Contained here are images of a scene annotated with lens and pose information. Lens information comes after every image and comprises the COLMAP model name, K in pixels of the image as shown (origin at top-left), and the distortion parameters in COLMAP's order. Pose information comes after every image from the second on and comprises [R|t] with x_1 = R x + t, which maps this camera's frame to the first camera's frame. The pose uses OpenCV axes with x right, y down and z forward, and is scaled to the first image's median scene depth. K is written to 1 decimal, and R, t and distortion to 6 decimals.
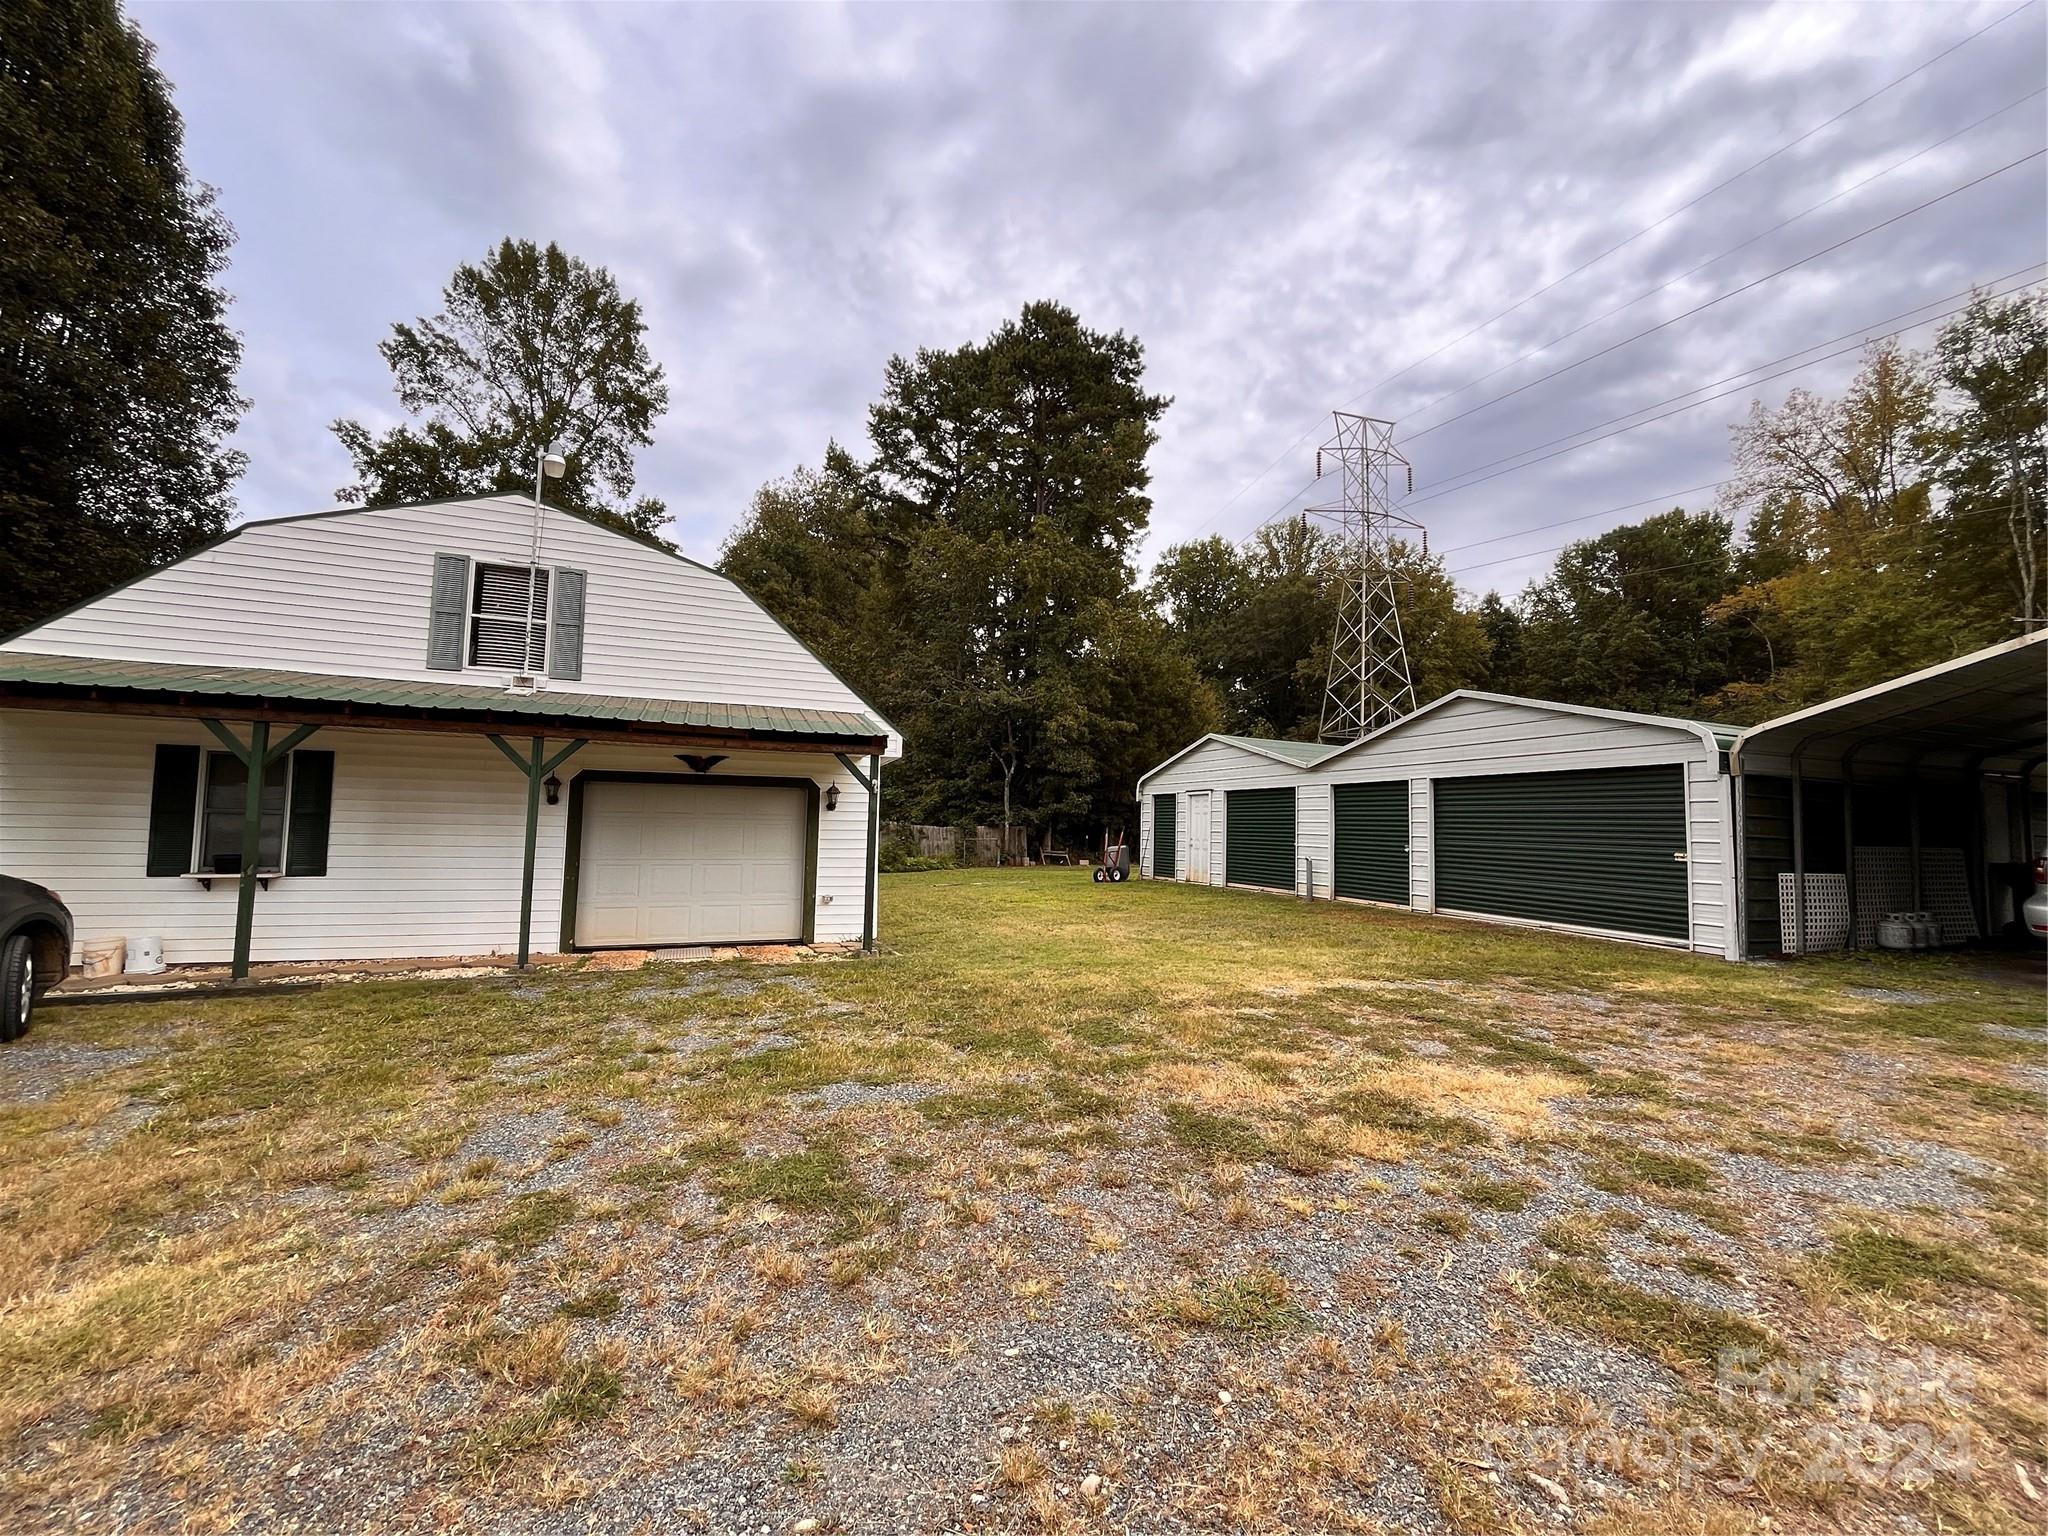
lens RADIAL K [[821.0, 0, 1024.0], [0, 821.0, 768.0], [0, 0, 1]] dist [-0.015997, -0.000101]
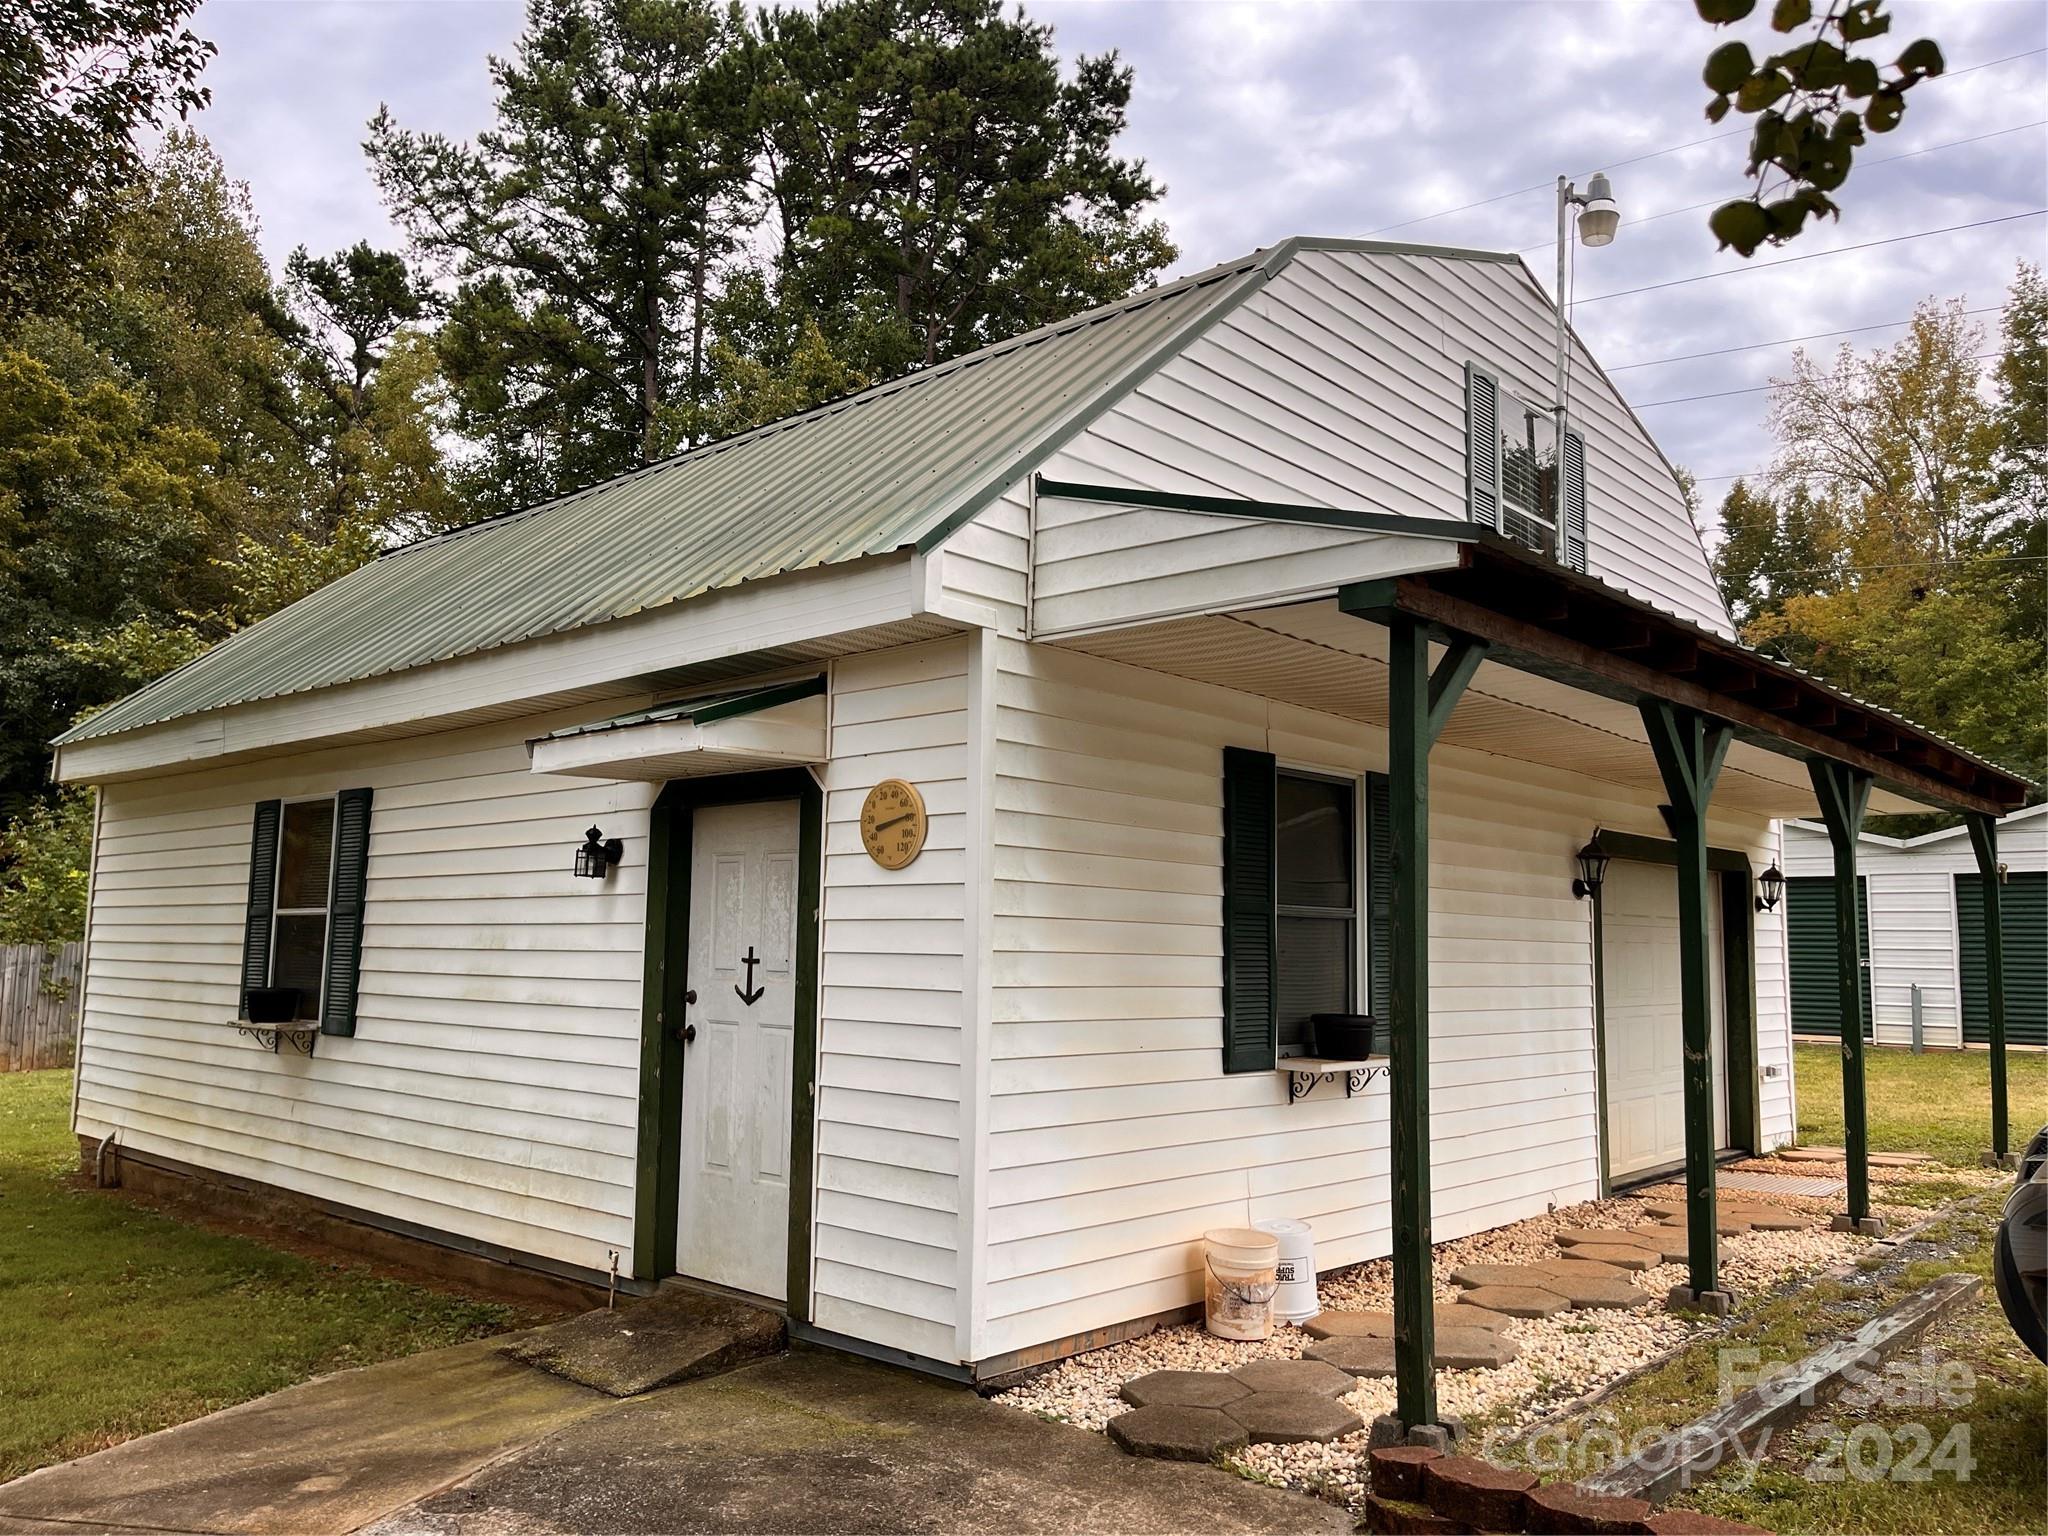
lens RADIAL K [[1545.1, 0, 1024.0], [0, 1545.1, 768.0], [0, 0, 1]] dist [0.014547, 0.001833]
pose [[0.896942, 0.047317, 0.439609, -0.861260], [-0.031314, 0.998559, -0.043590, 0.010597], [-0.441038, 0.025331, 0.897131, 0.185756]]
